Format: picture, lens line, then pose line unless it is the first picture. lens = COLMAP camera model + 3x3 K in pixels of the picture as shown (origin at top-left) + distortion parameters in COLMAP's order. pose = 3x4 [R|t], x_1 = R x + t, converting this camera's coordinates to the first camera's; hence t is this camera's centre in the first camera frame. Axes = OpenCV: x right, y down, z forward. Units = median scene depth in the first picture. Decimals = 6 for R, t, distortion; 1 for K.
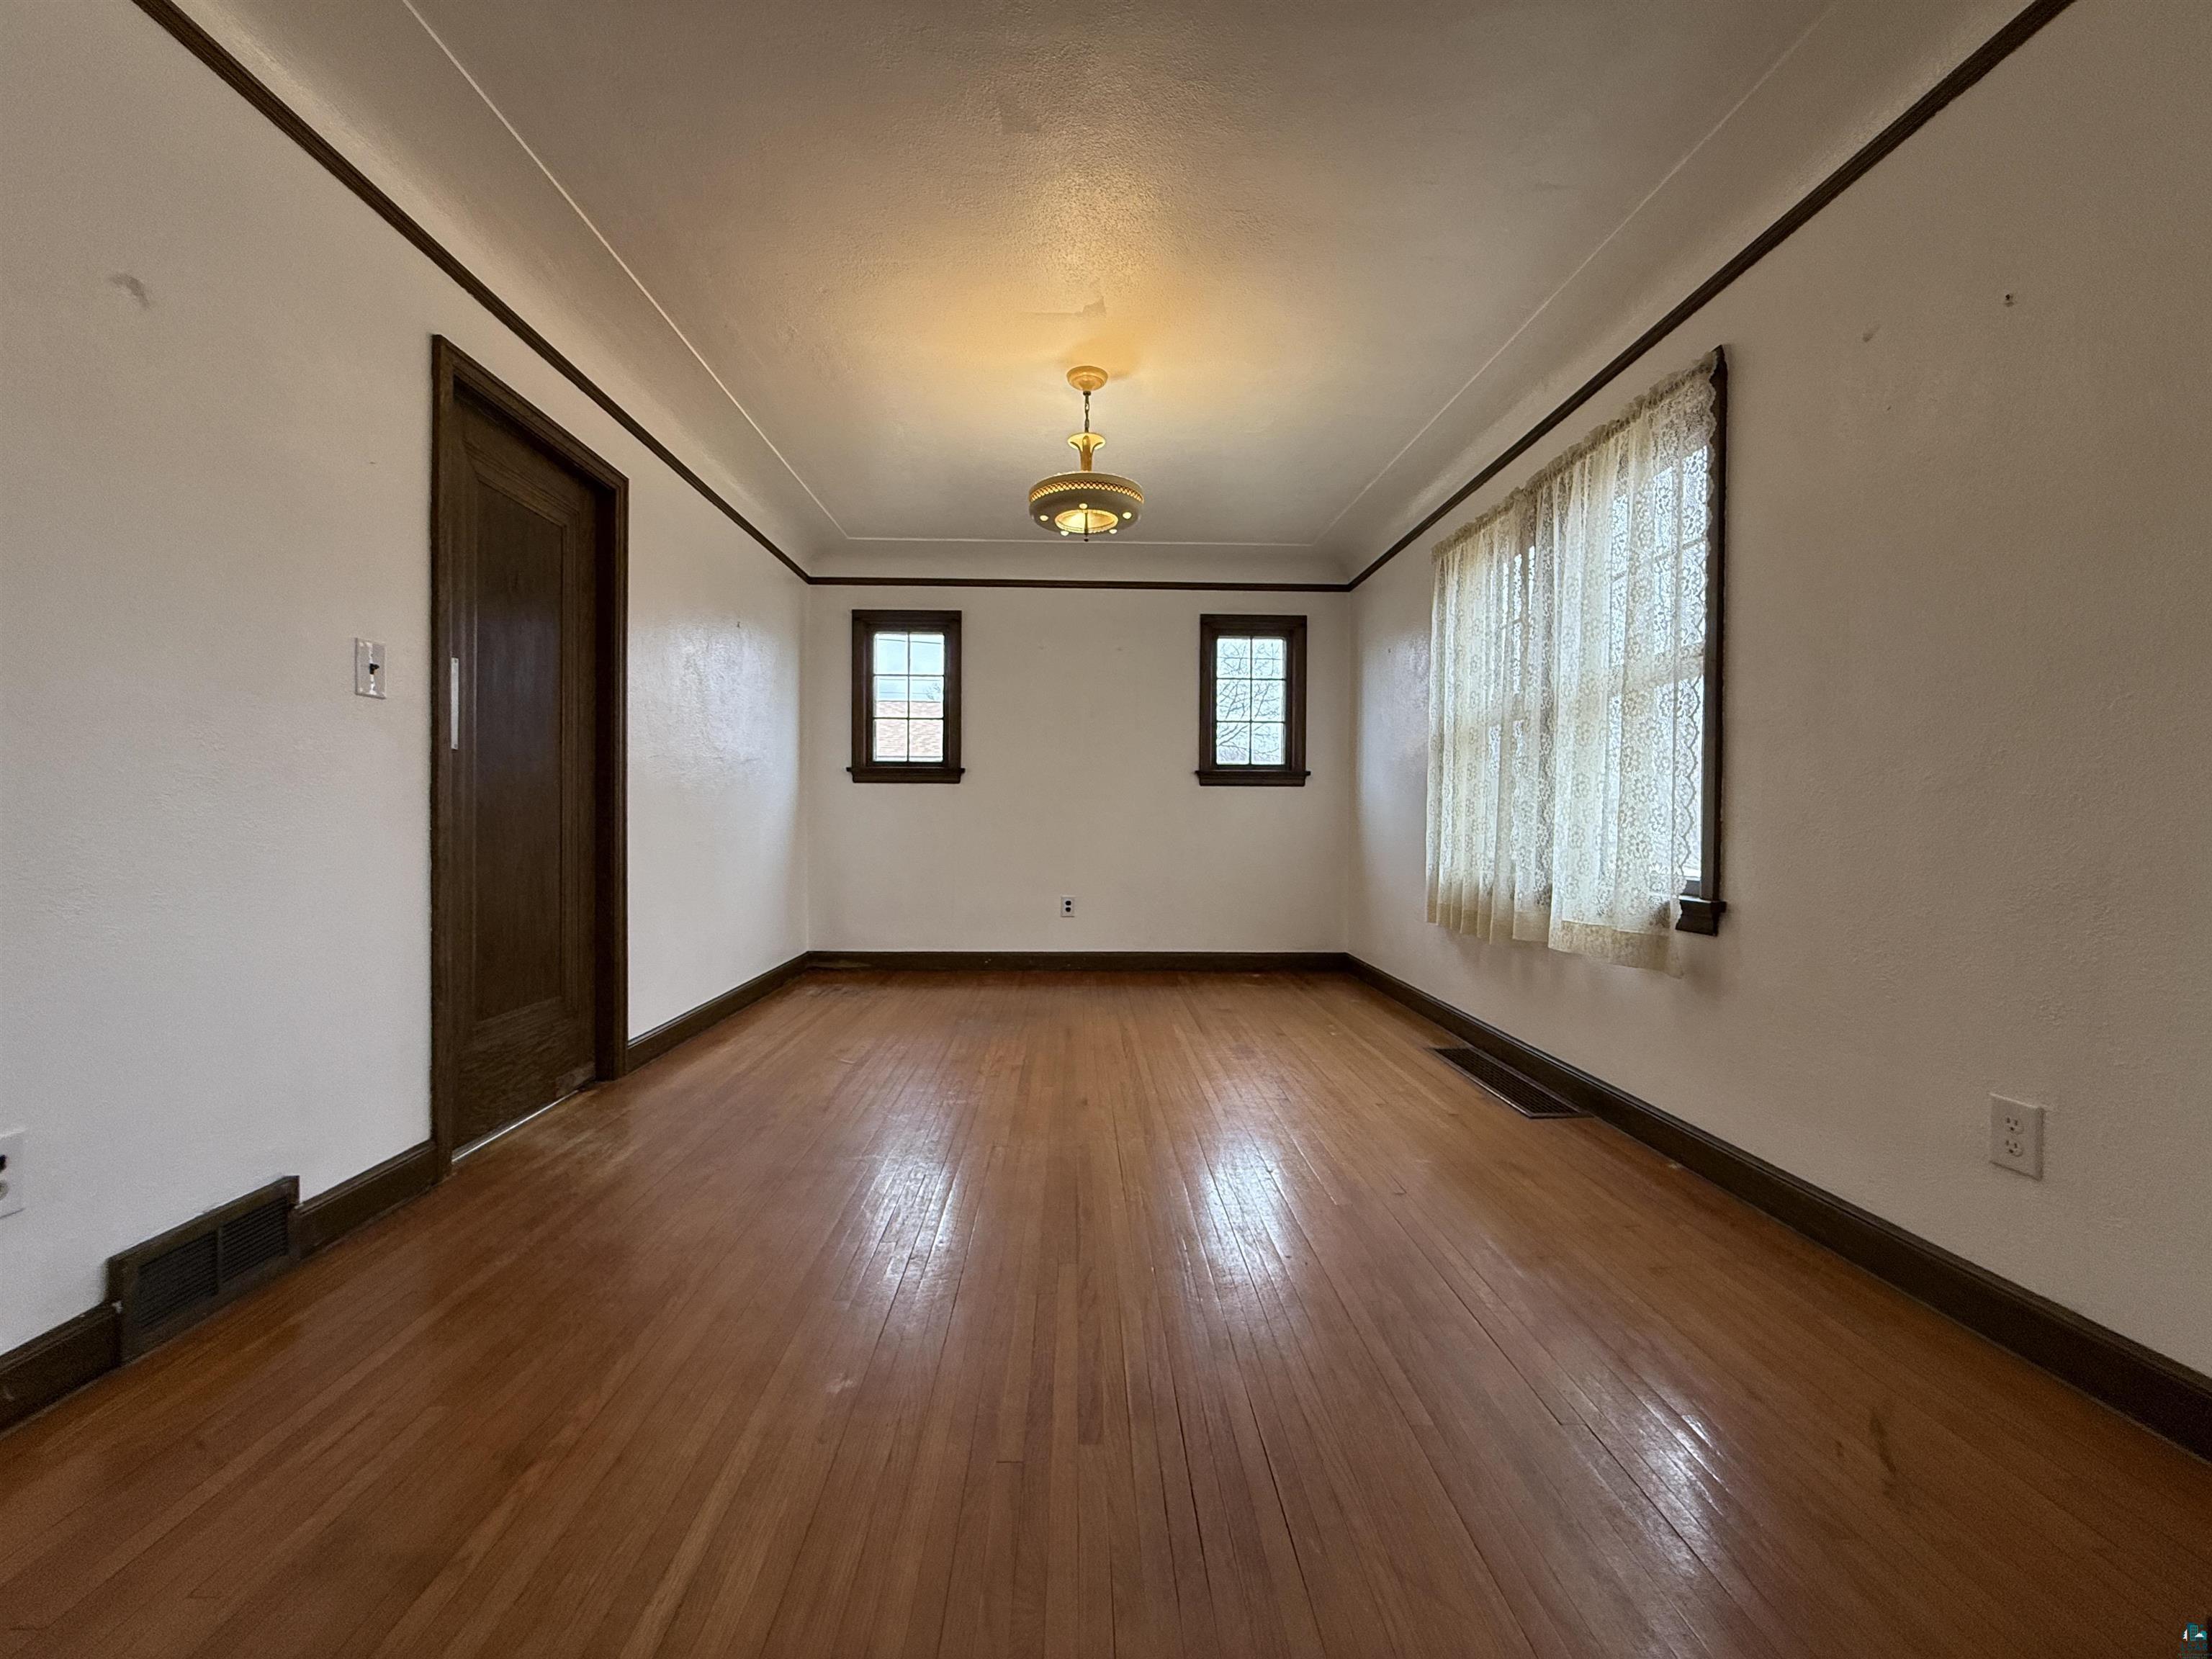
lens RADIAL K [[877.9, 0, 1097.3], [0, 877.9, 830.8], [0, 0, 1]] dist [-0.001965, 0.000596]
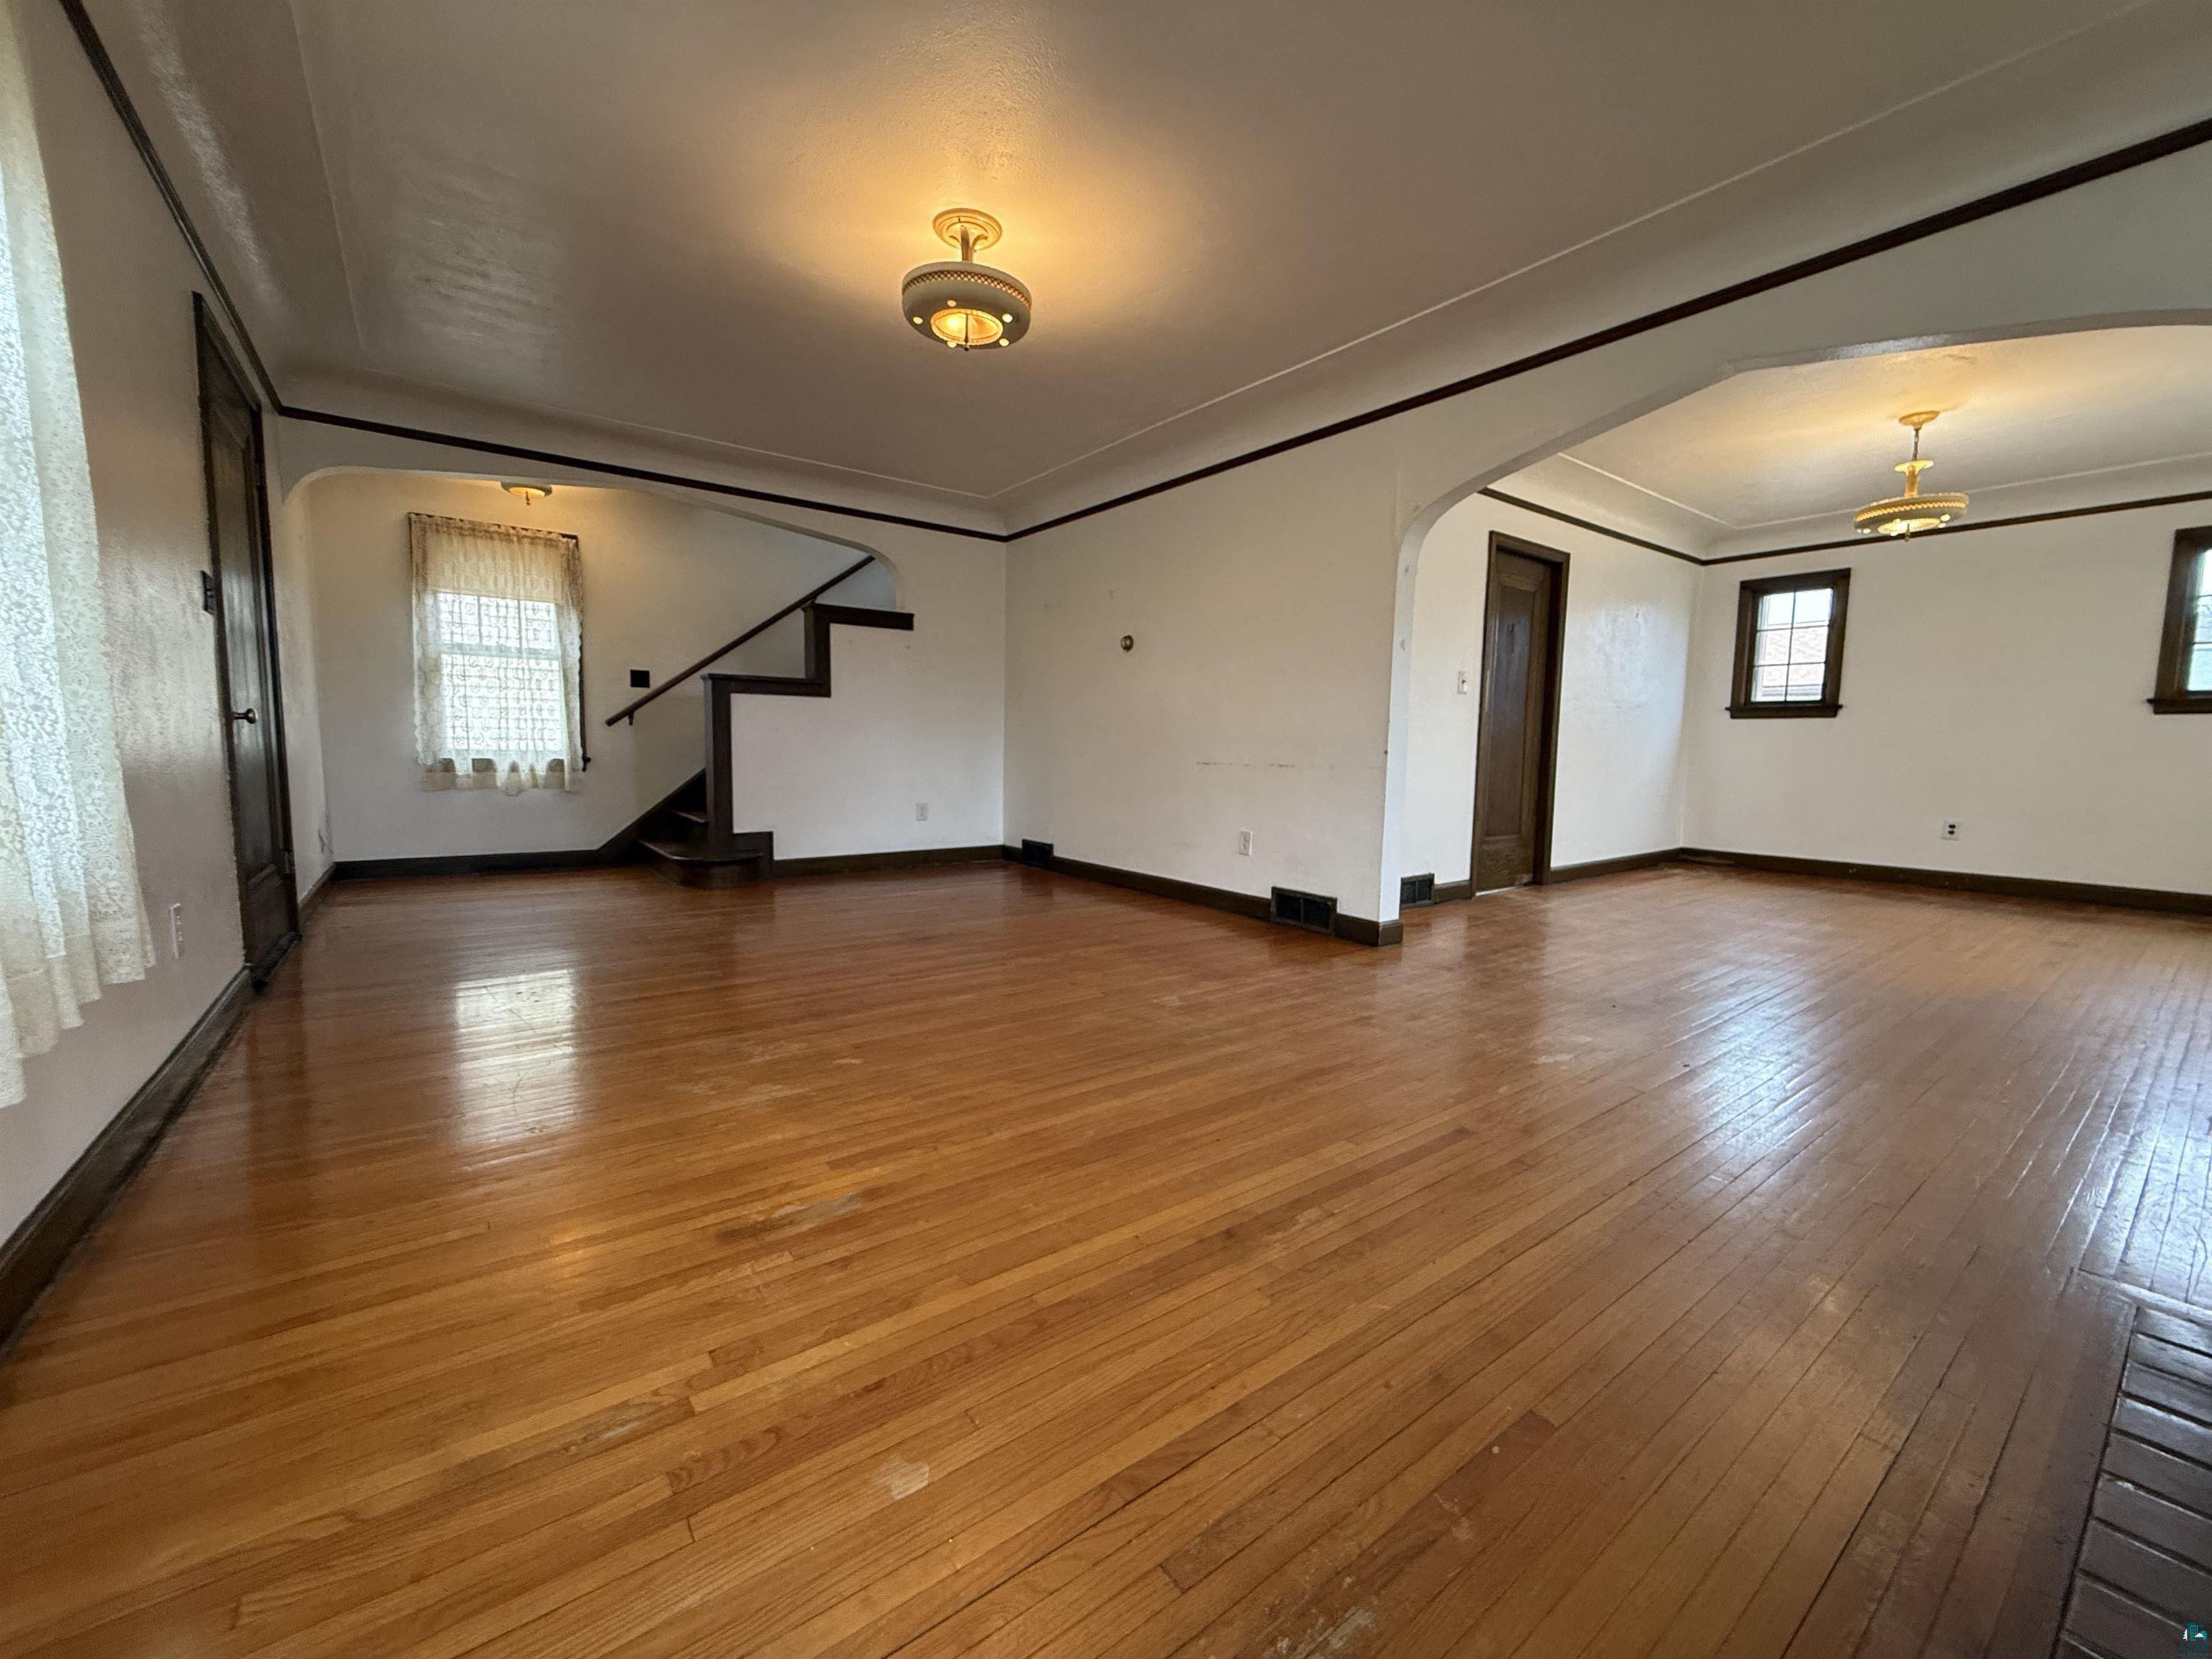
lens RADIAL K [[877.9, 0, 1105.9], [0, 877.9, 826.6], [0, 0, 1]] dist [-0.001965, 0.000596]
pose [[0.582322, 0.078717, -0.809138, 0.396982], [-0.019782, 0.996378, 0.082696, 0.023111], [0.812718, -0.032149, 0.581770, -0.812363]]
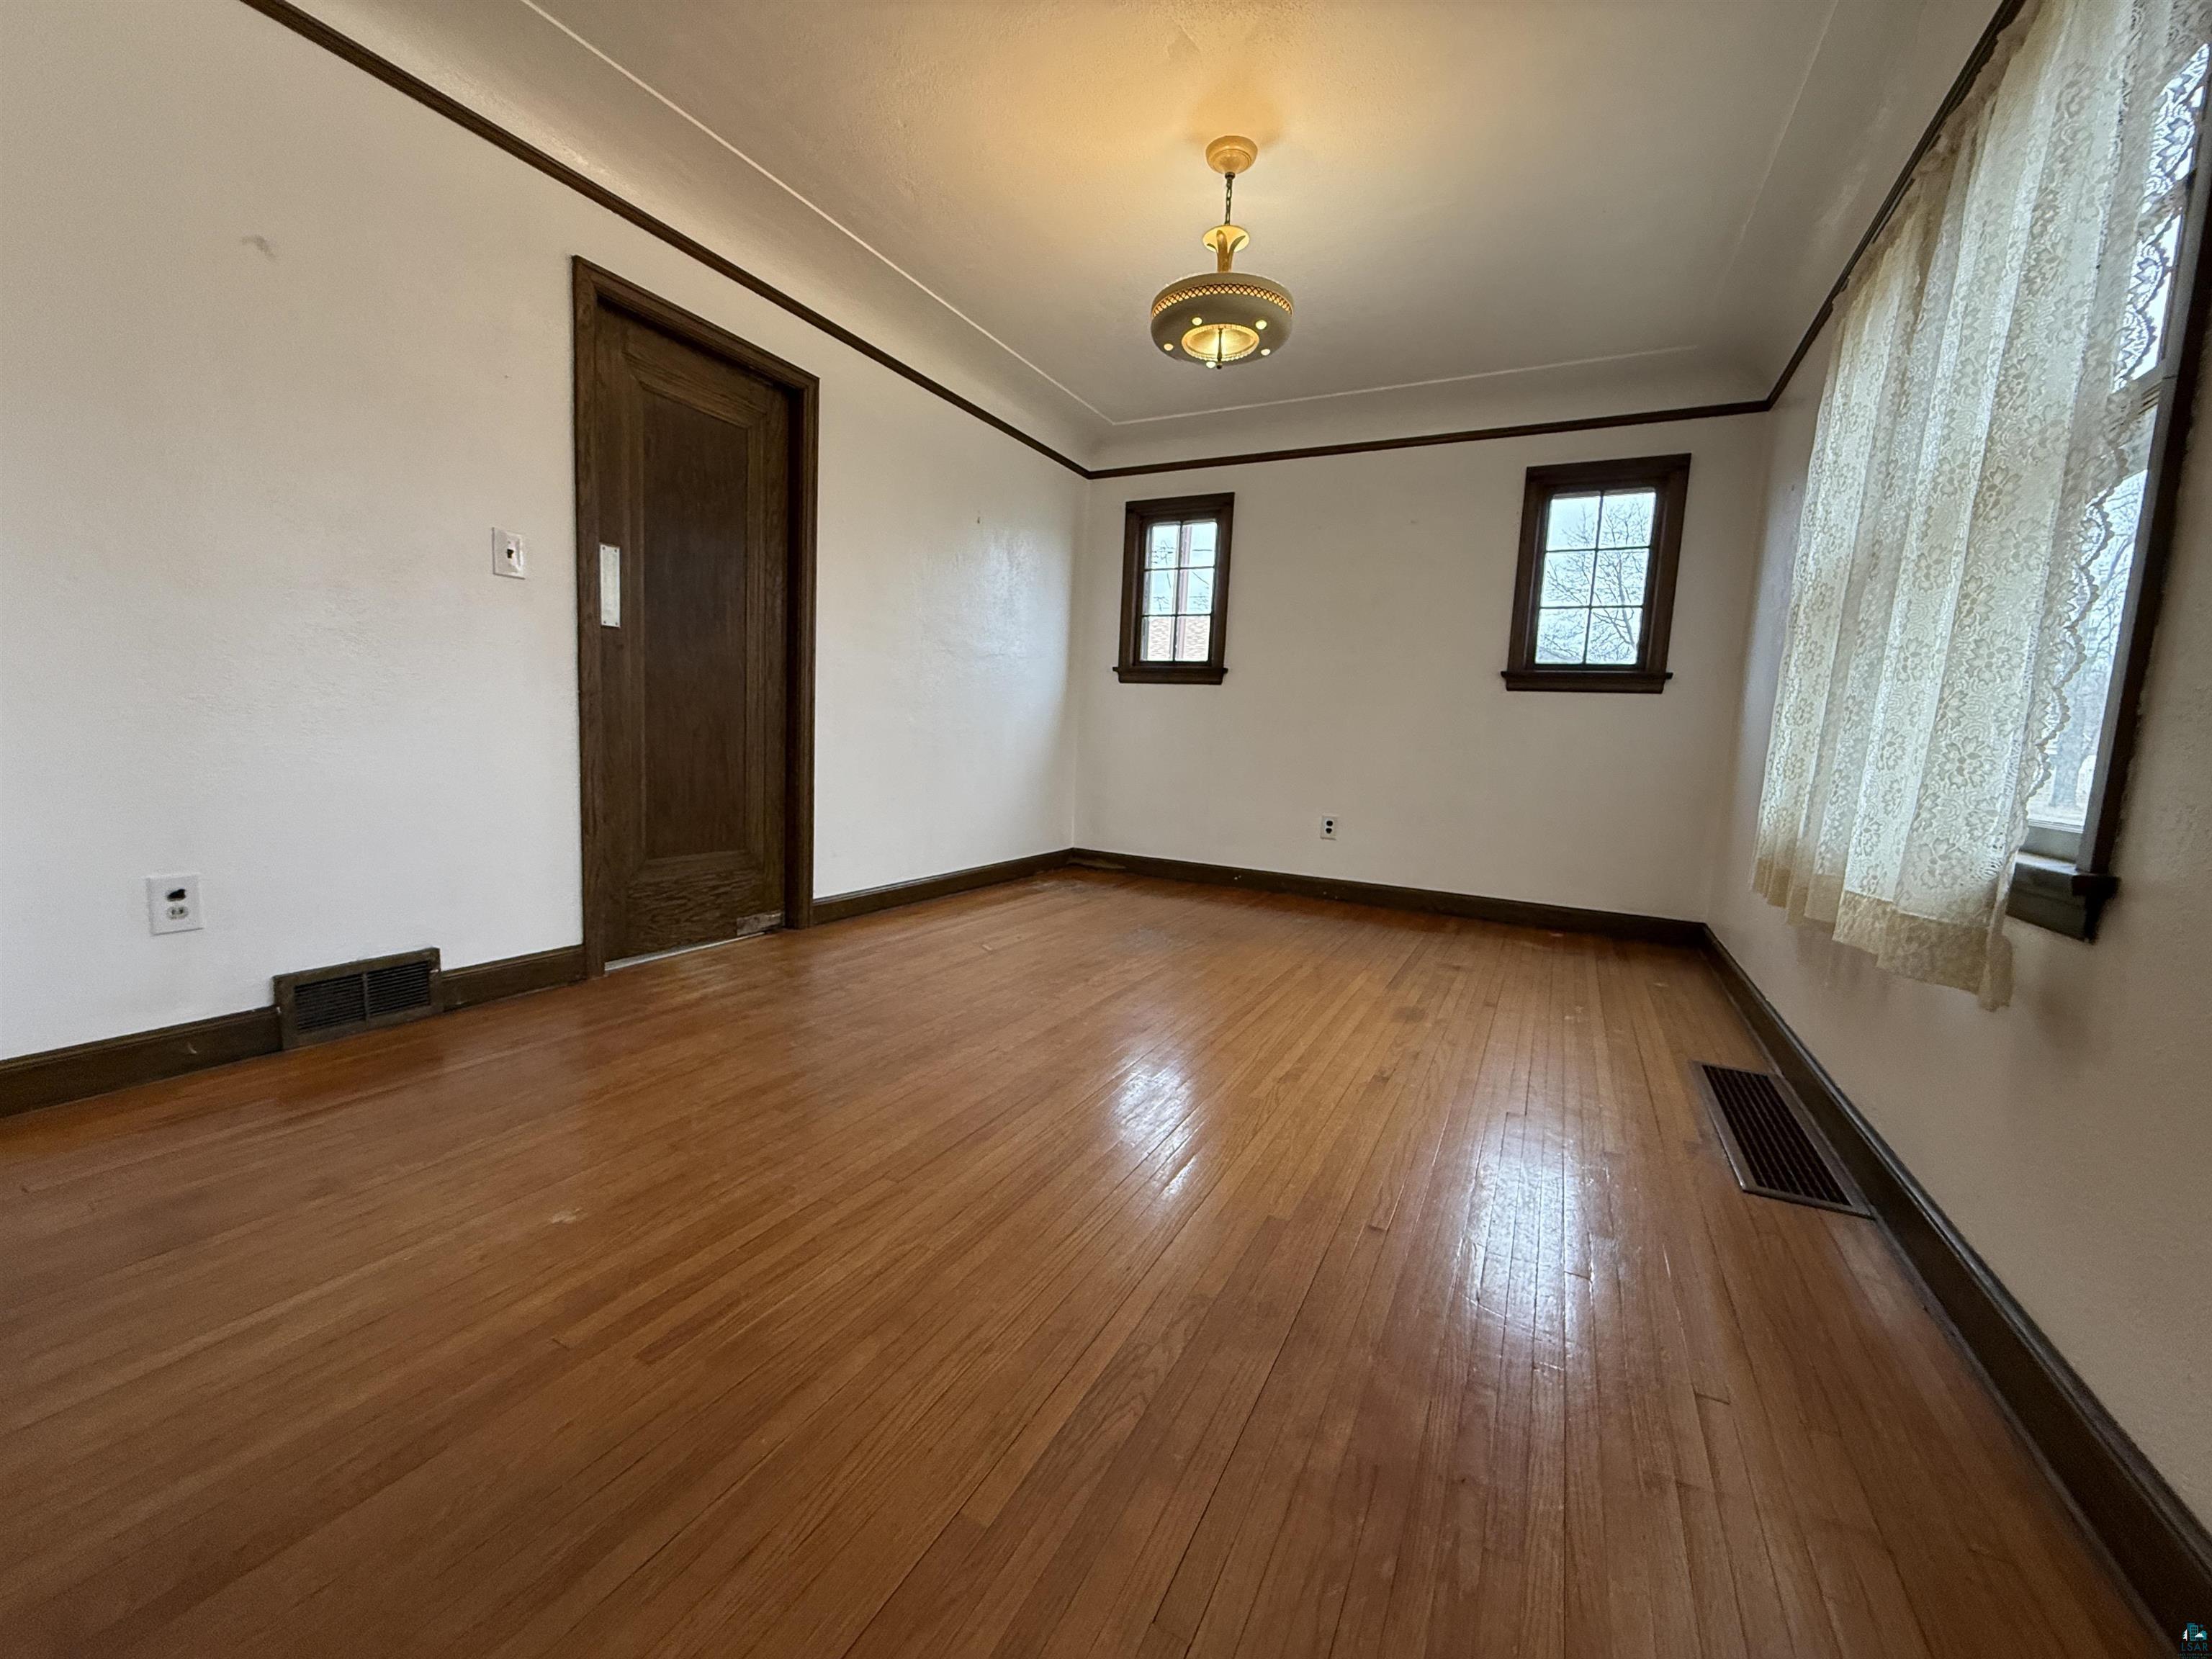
lens RADIAL K [[877.9, 0, 1096.7], [0, 877.9, 829.2], [0, 0, 1]] dist [-0.001965, 0.000596]
pose [[0.870834, 0.090055, -0.483259, 0.320976], [-0.049063, 0.994090, 0.096836, 0.024419], [0.489123, -0.060618, 0.870106, 0.203560]]
